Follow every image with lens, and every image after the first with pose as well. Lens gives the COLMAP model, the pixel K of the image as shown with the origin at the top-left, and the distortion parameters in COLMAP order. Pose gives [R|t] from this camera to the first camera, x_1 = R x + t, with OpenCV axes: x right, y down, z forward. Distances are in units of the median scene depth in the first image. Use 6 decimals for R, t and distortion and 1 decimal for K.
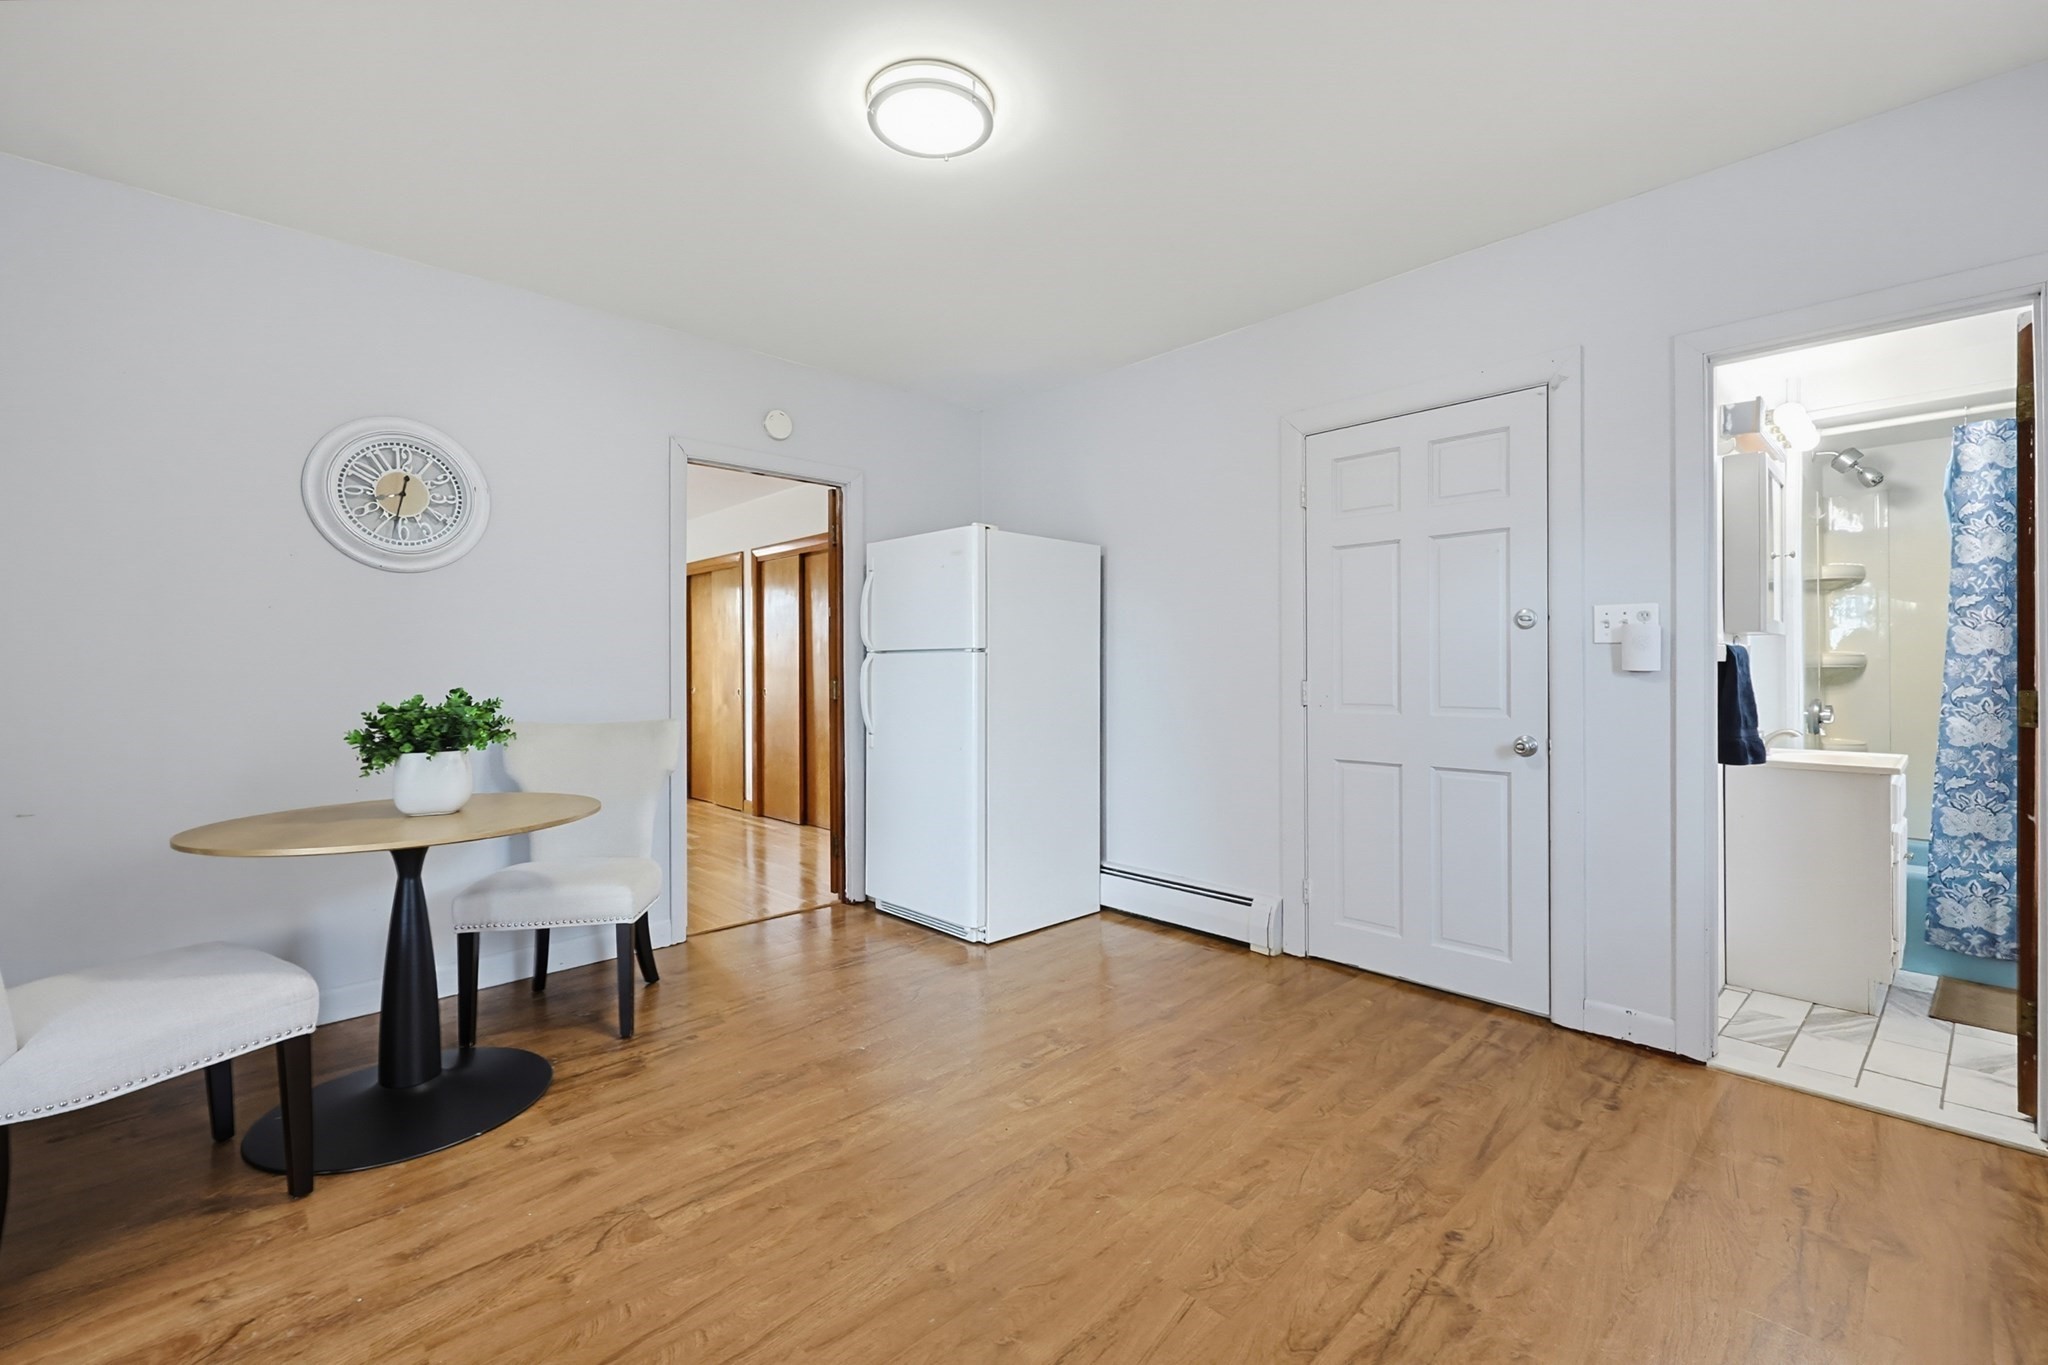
lens RADIAL K [[879.6, 0, 1045.7], [0, 879.6, 667.9], [0, 0, 1]] dist [-0.000612, -0.000142]
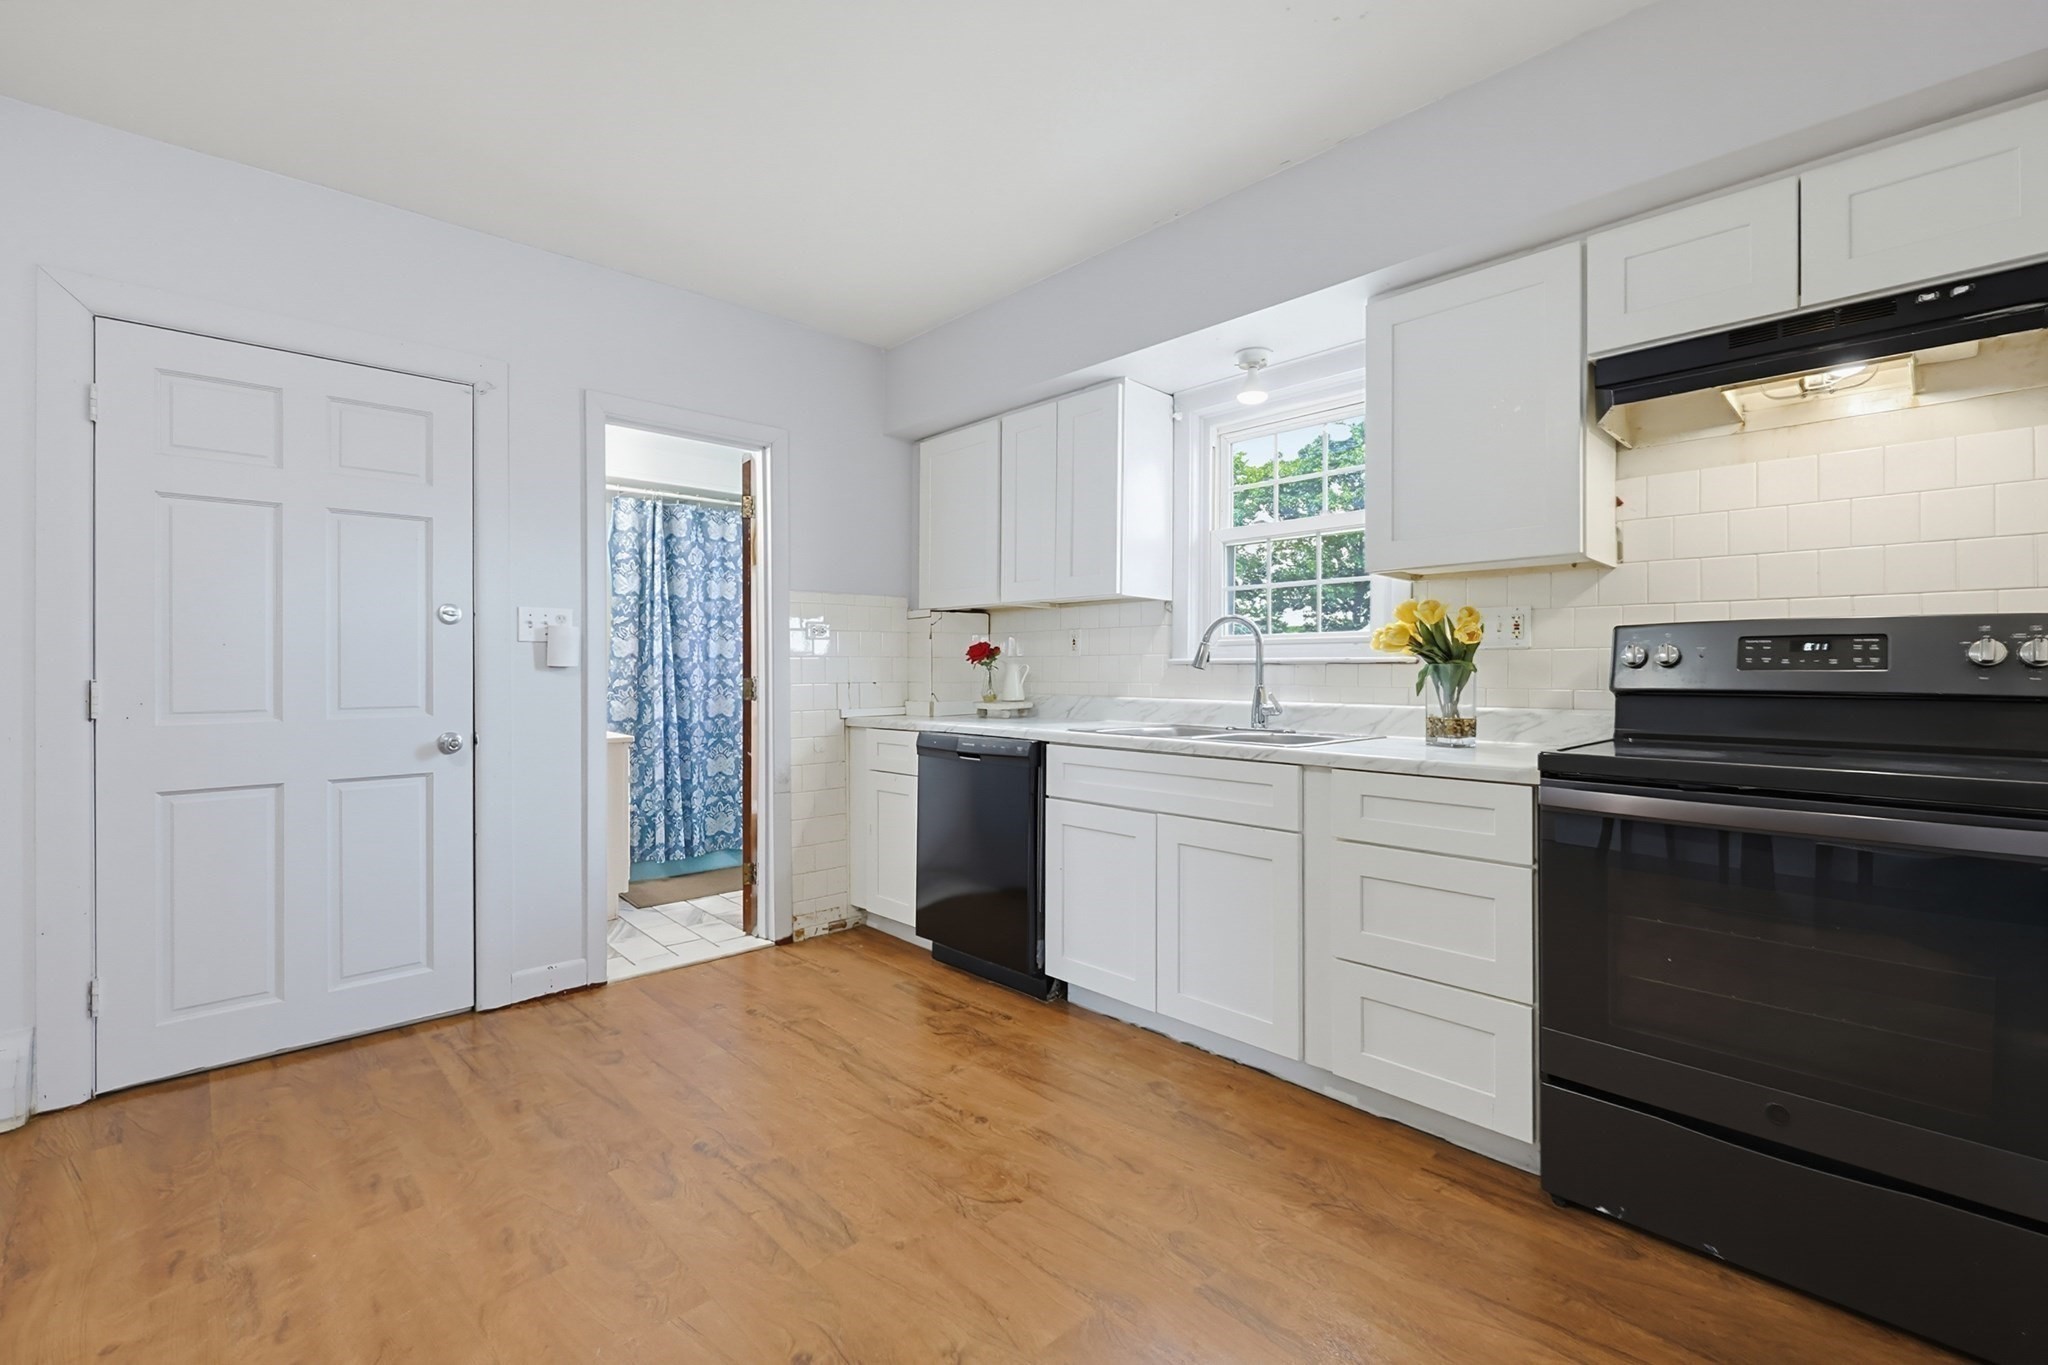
lens RADIAL K [[879.6, 0, 1045.7], [0, 879.6, 667.9], [0, 0, 1]] dist [-0.000612, -0.000142]
pose [[0.002896, 0.001226, 0.999995, -0.460376], [0.005617, 0.999983, -0.001242, 0.009830], [-0.999980, 0.005621, 0.002890, 0.348970]]
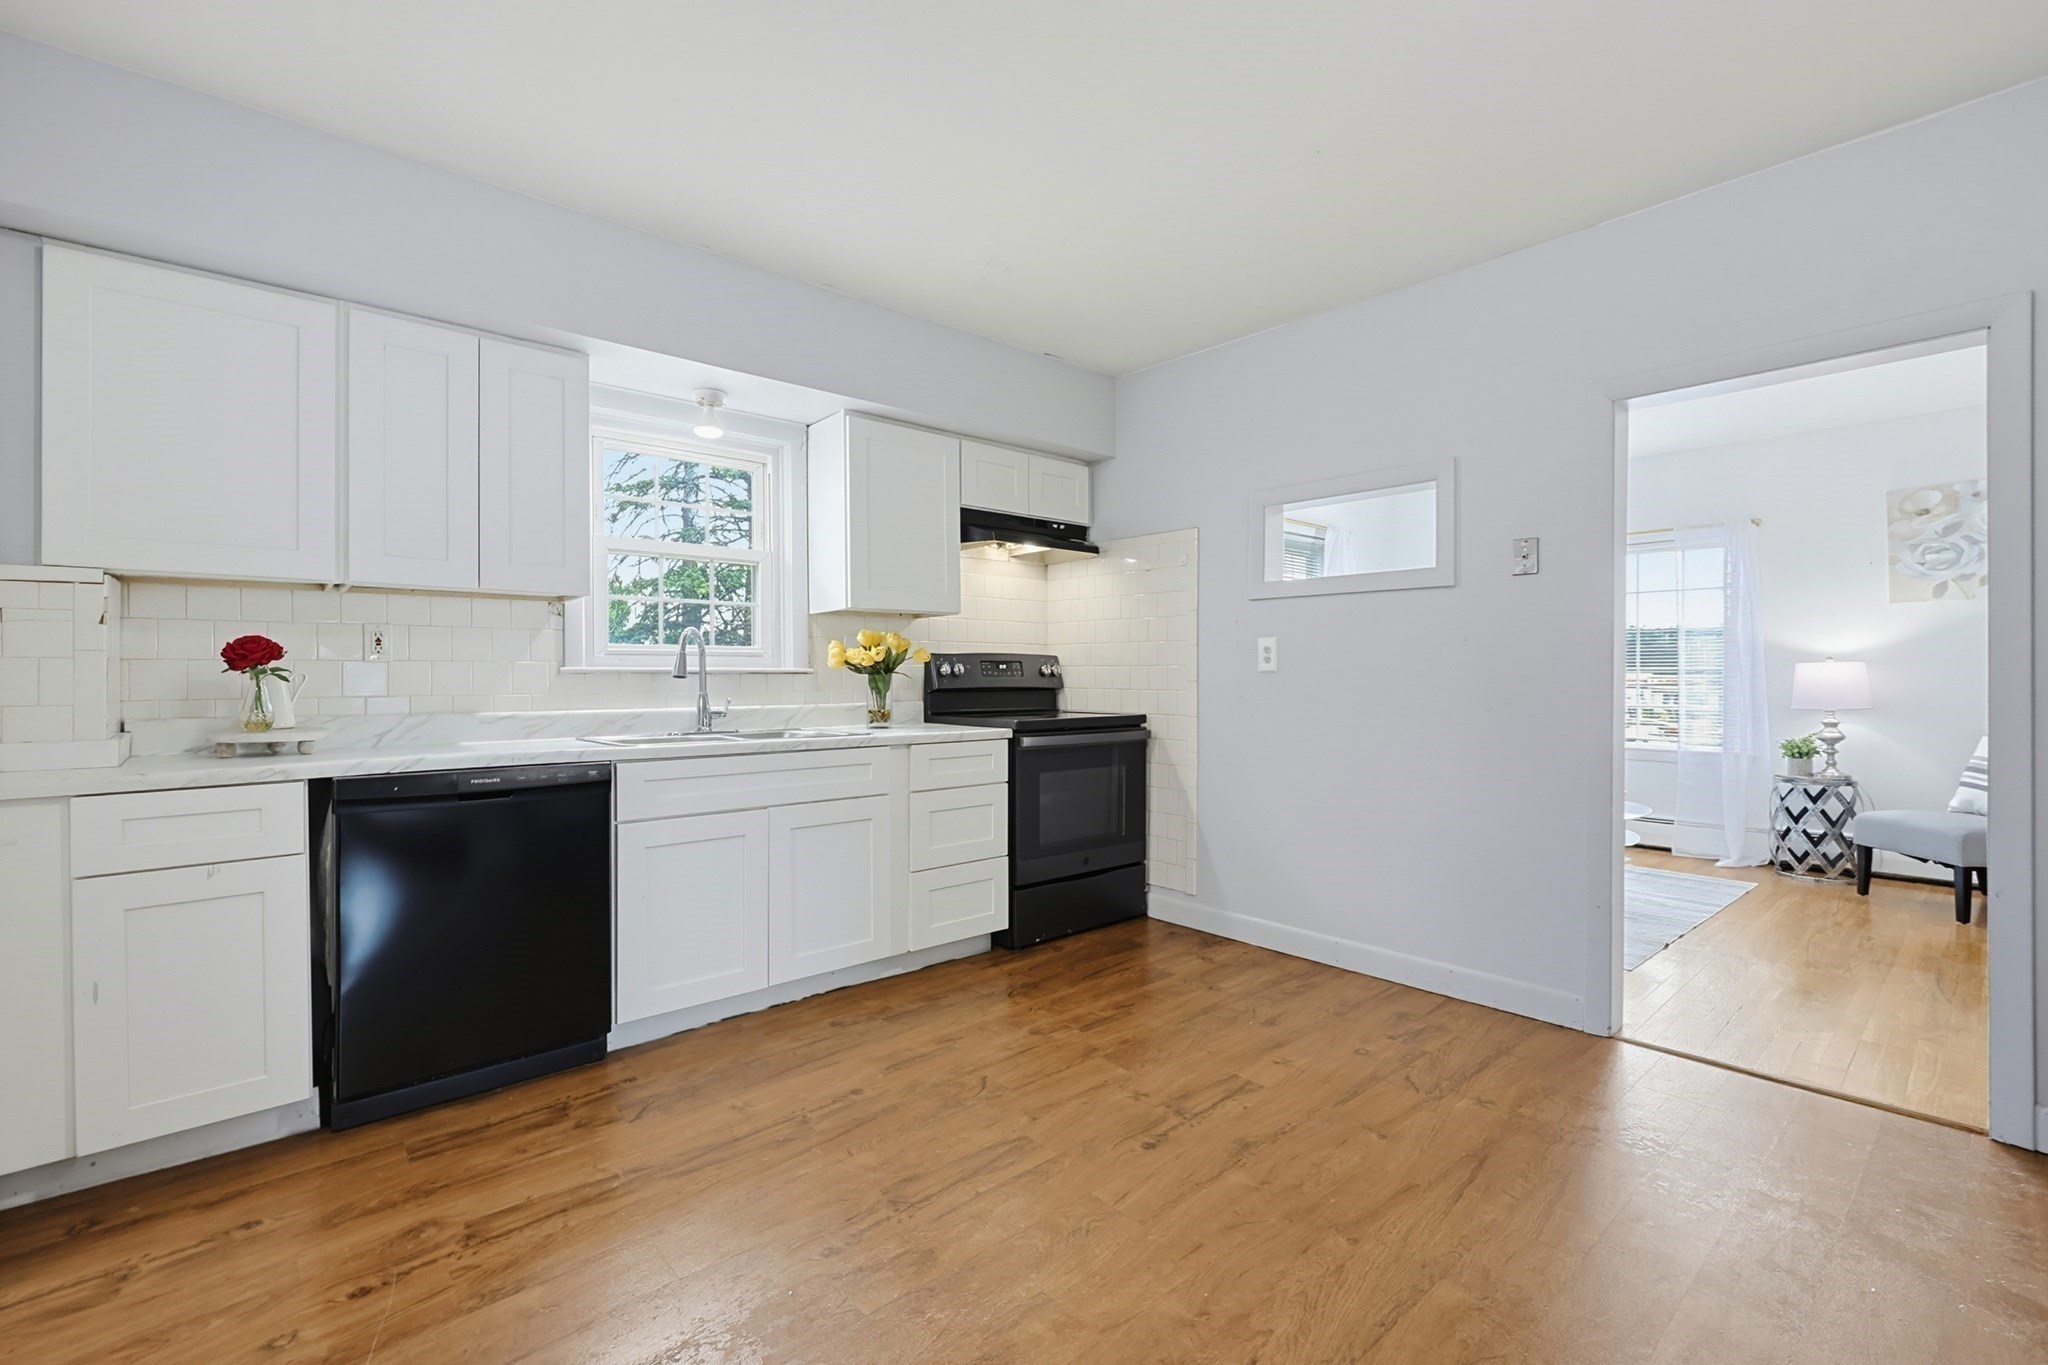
lens RADIAL K [[867.8, 0, 1024.0], [0, 867.8, 682.5], [0, 0, 1]] dist [0.000927, 0.000050]
pose [[-0.996996, 0.001402, 0.077438, 0.115957], [0.002370, 0.999920, 0.012399, 0.003880], [-0.077415, 0.012545, -0.996920, 1.265734]]
